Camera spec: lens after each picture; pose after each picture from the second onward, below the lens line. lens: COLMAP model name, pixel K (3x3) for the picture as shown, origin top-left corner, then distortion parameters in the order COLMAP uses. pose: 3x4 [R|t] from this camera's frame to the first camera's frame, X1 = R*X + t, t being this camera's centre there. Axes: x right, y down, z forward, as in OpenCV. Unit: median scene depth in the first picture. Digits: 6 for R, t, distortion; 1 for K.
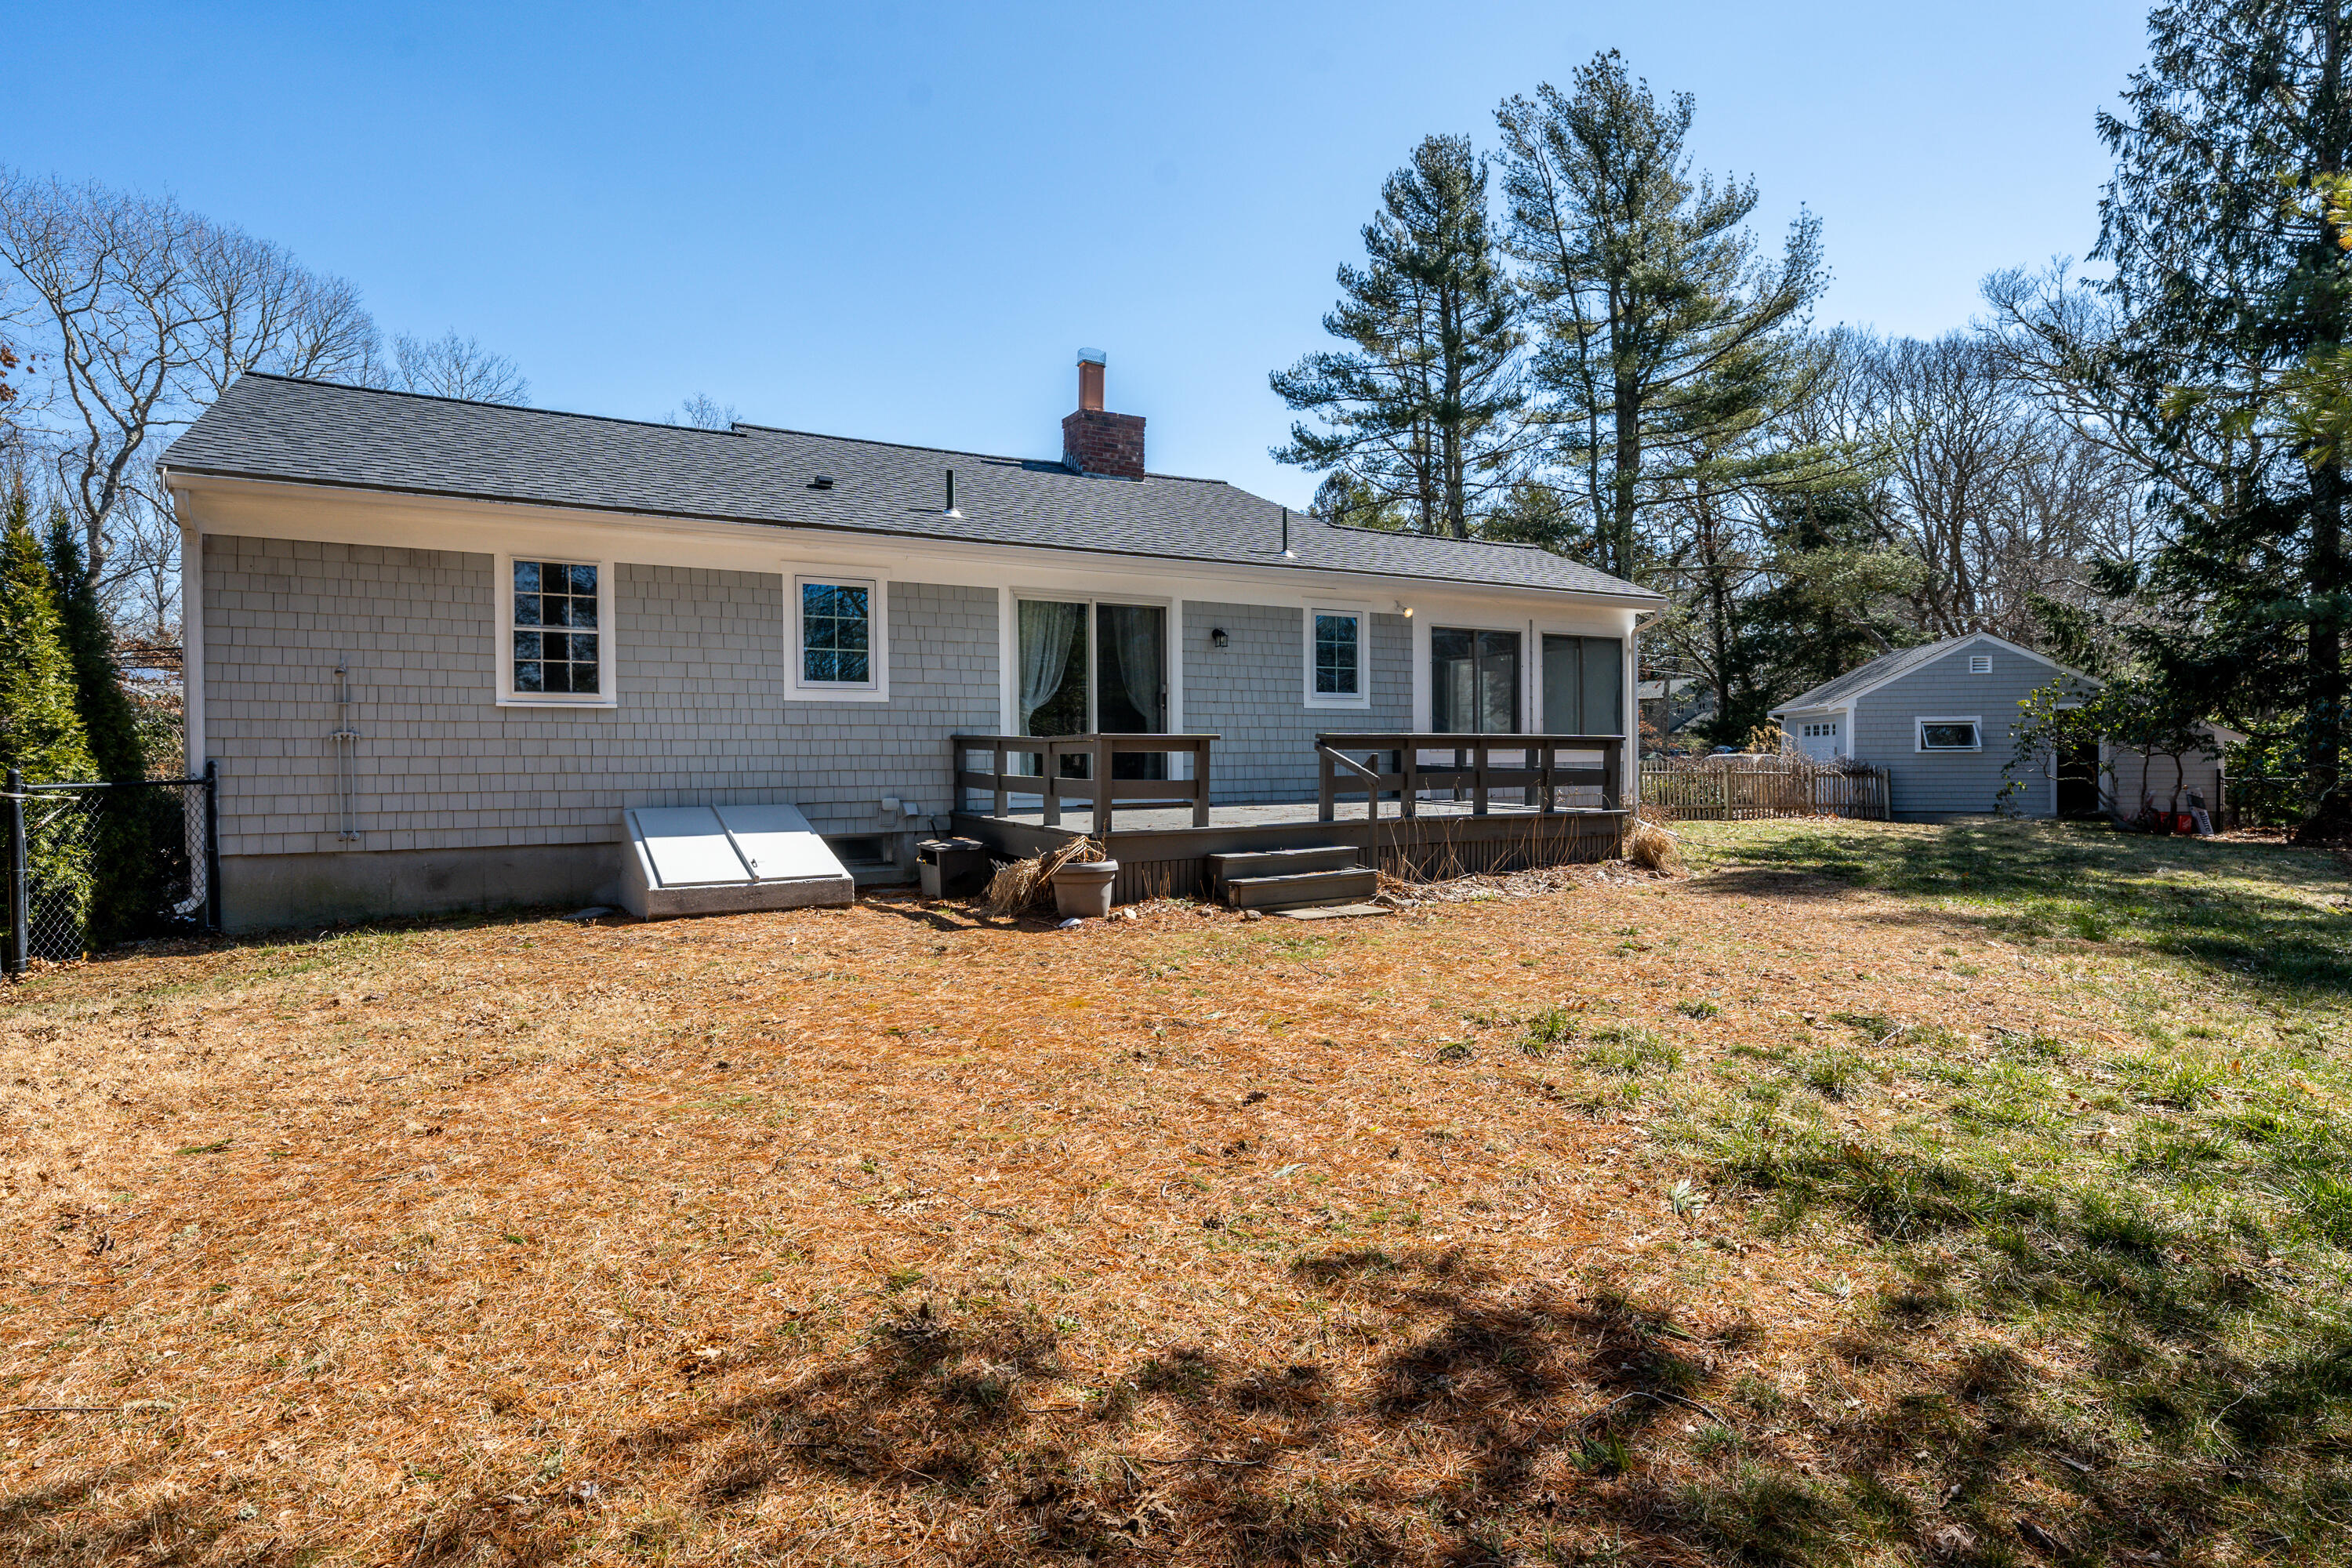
lens RADIAL K [[1268.3, 0, 1176.2], [0, 1268.3, 787.9], [0, 0, 1]] dist [0.008263, 0.001722]
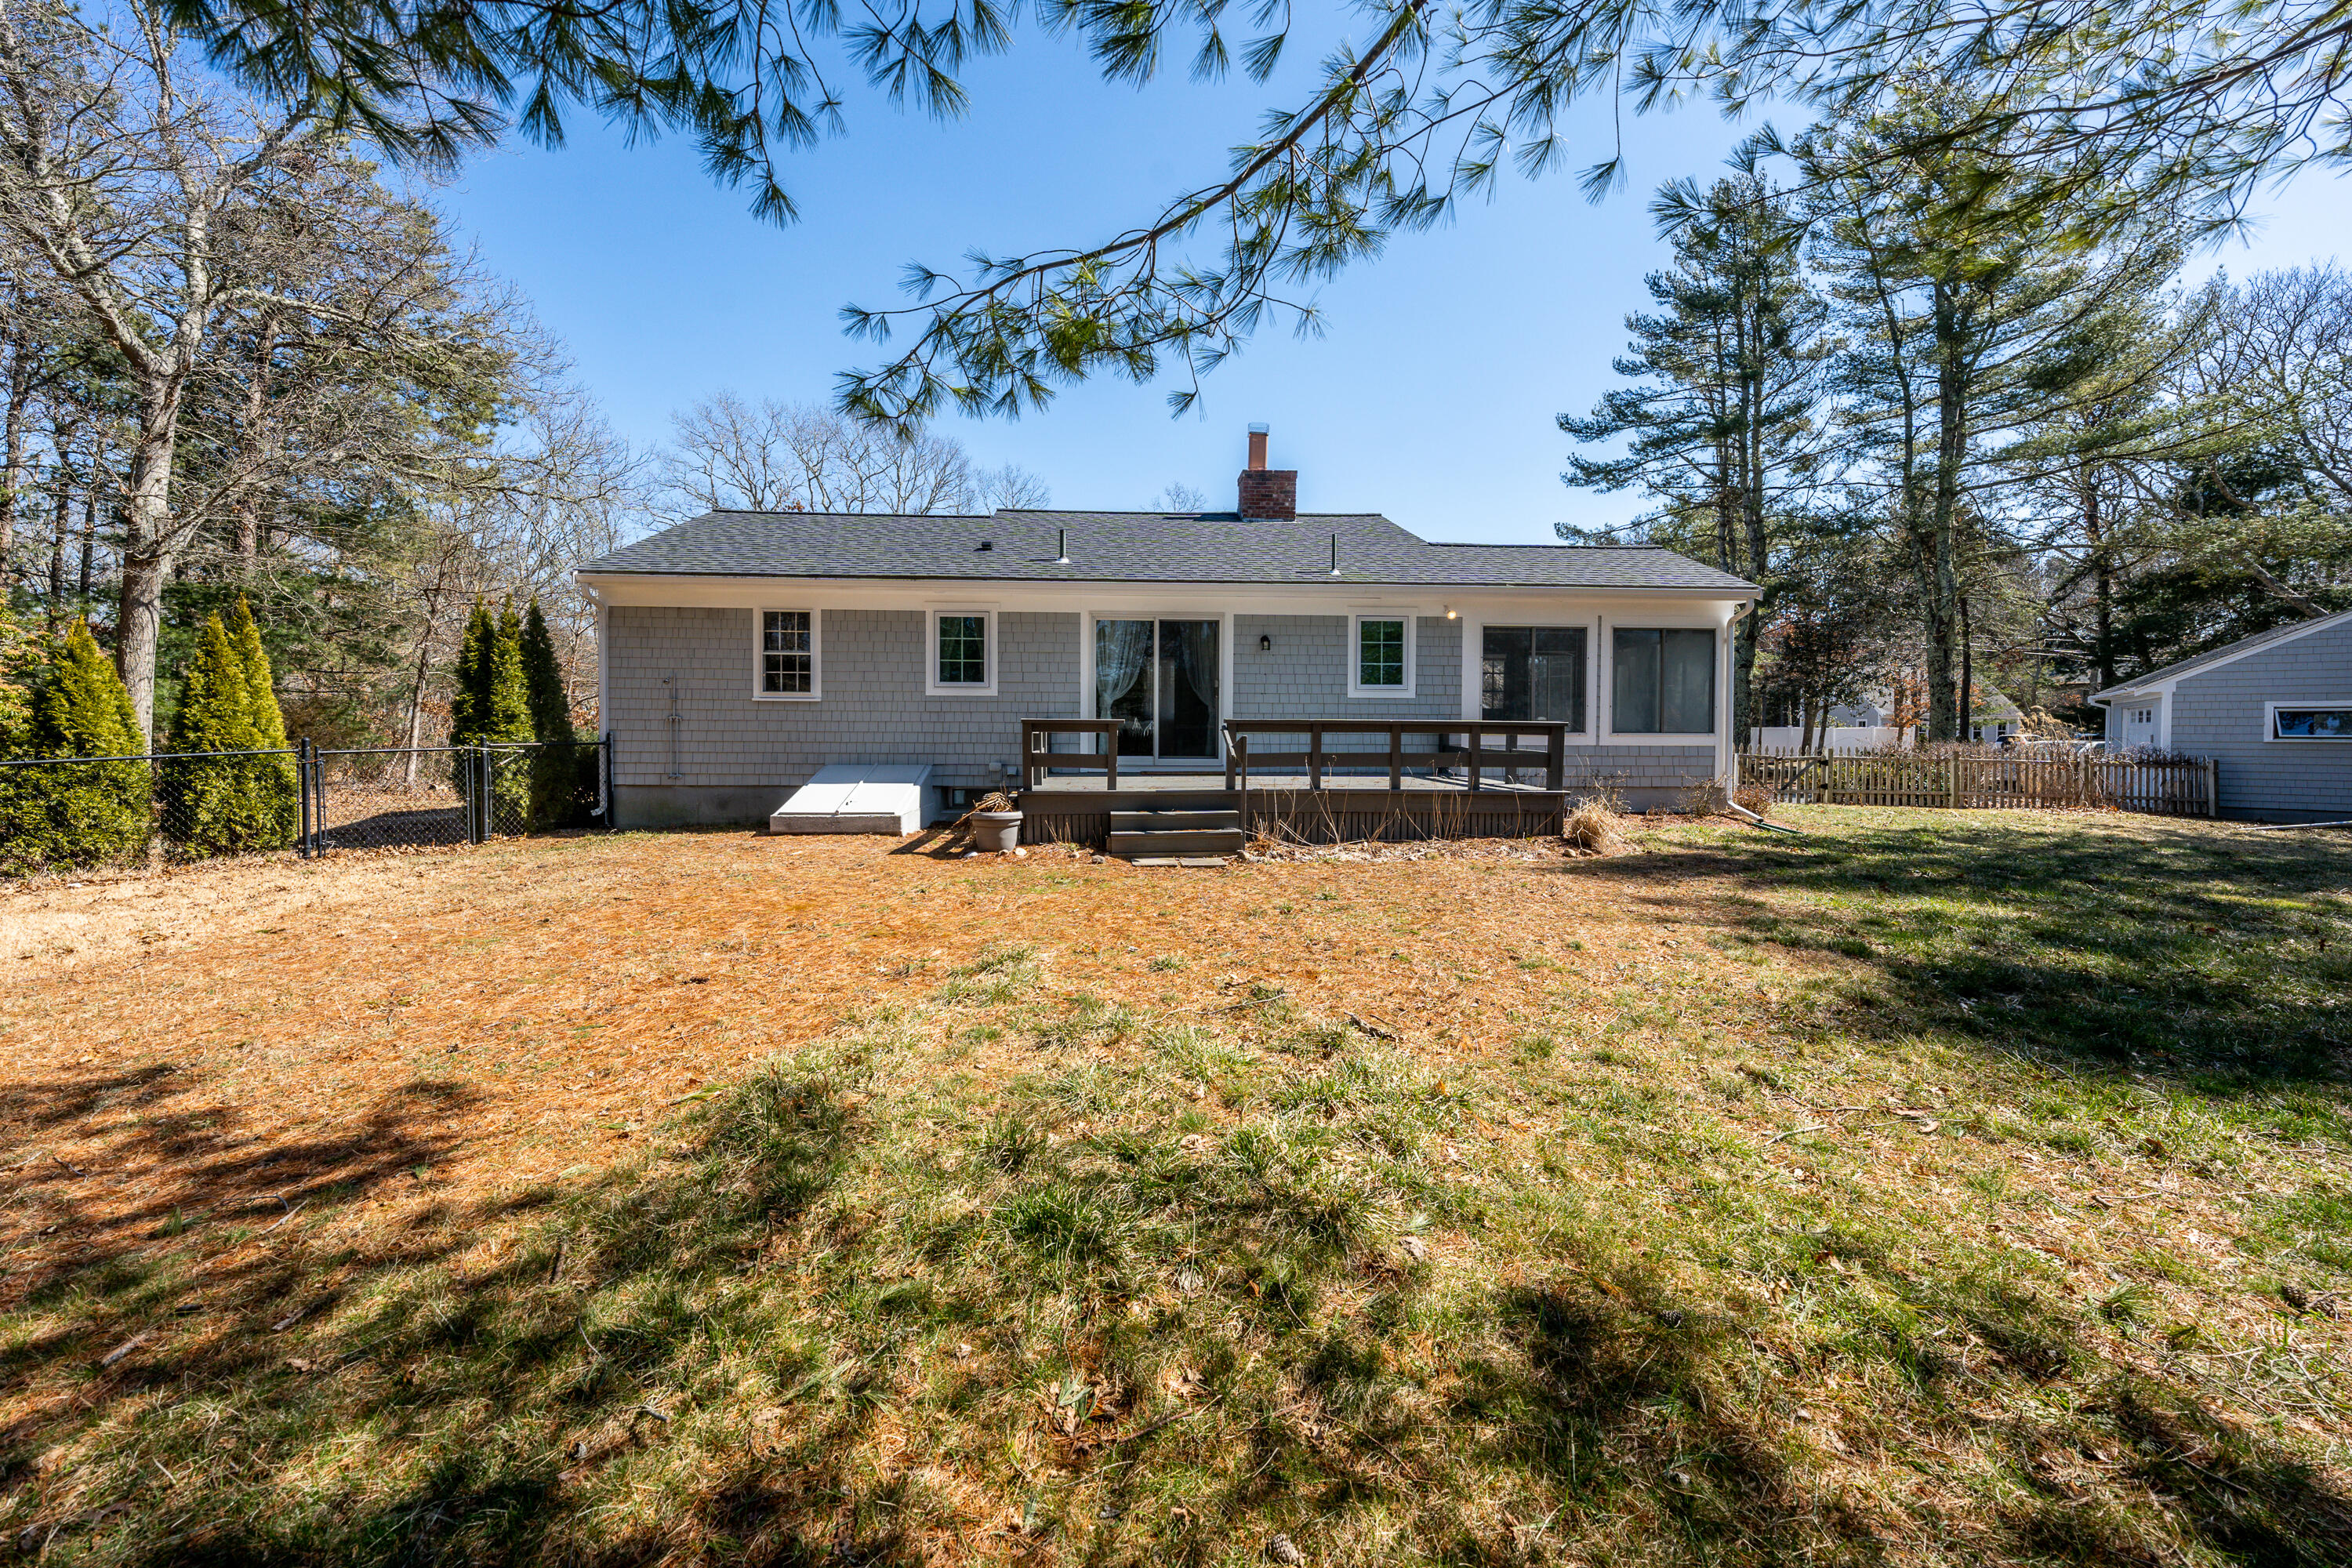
lens RADIAL K [[943.2, 0, 1176.0], [0, 943.2, 761.1], [0, 0, 1]] dist [-0.002586, 0.000482]
pose [[0.887678, 0.024053, -0.459835, 0.388974], [-0.022267, 0.999709, 0.009308, -0.007088], [0.459925, 0.001977, 0.887955, 0.125672]]
